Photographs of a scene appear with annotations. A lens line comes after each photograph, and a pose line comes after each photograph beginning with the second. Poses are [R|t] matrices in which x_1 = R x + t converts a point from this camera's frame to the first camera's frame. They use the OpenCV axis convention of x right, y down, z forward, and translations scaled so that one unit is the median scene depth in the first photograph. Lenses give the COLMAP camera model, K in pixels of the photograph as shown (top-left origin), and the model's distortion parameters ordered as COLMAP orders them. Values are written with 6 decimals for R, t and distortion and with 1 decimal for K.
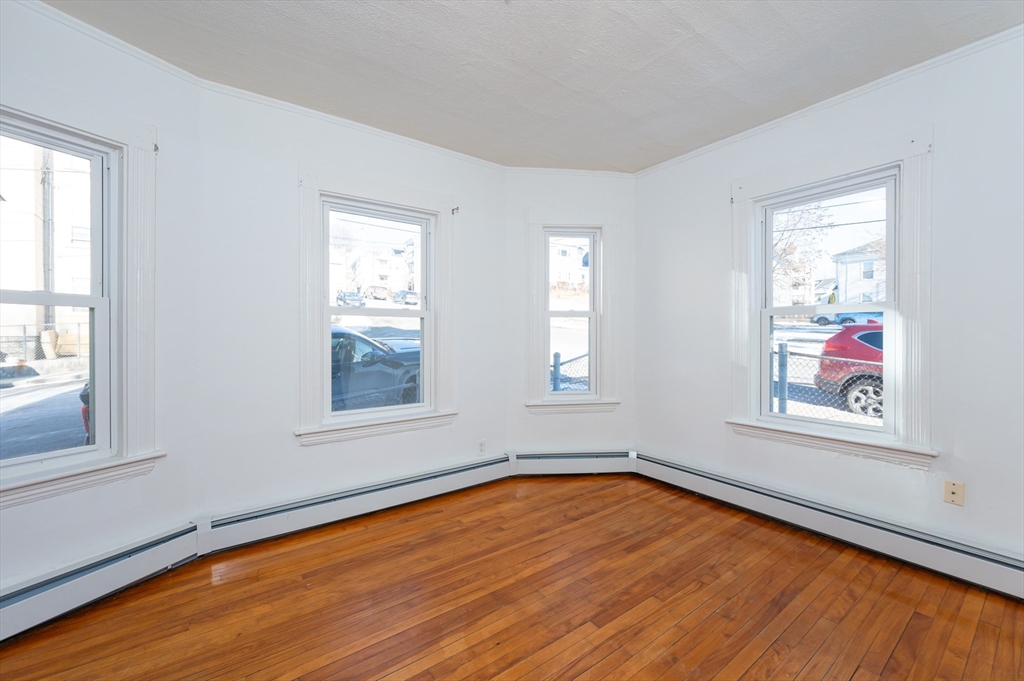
lens RADIAL K [[420.7, 0, 546.9], [0, 420.7, 336.4], [0, 0, 1]] dist [0.001772, 0.000393]
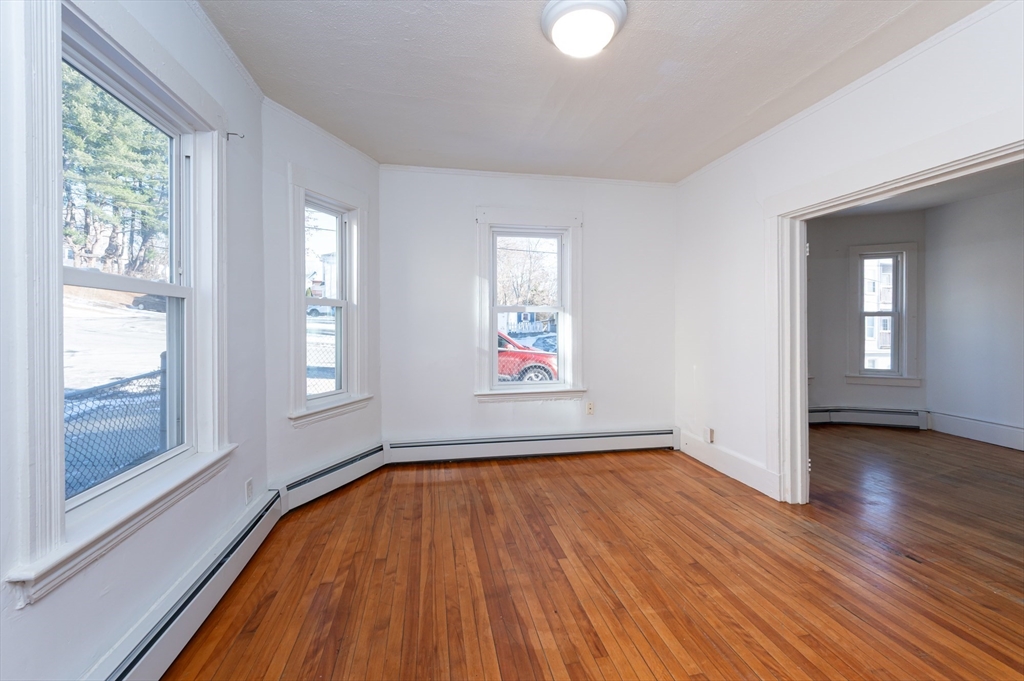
lens RADIAL K [[420.7, 0, 495.9], [0, 420.7, 327.1], [0, 0, 1]] dist [0.001772, 0.000393]
pose [[0.444593, -0.003094, 0.895727, -0.827244], [0.001184, 0.999995, 0.002867, -0.005346], [-0.895732, -0.000214, 0.444595, 0.469857]]
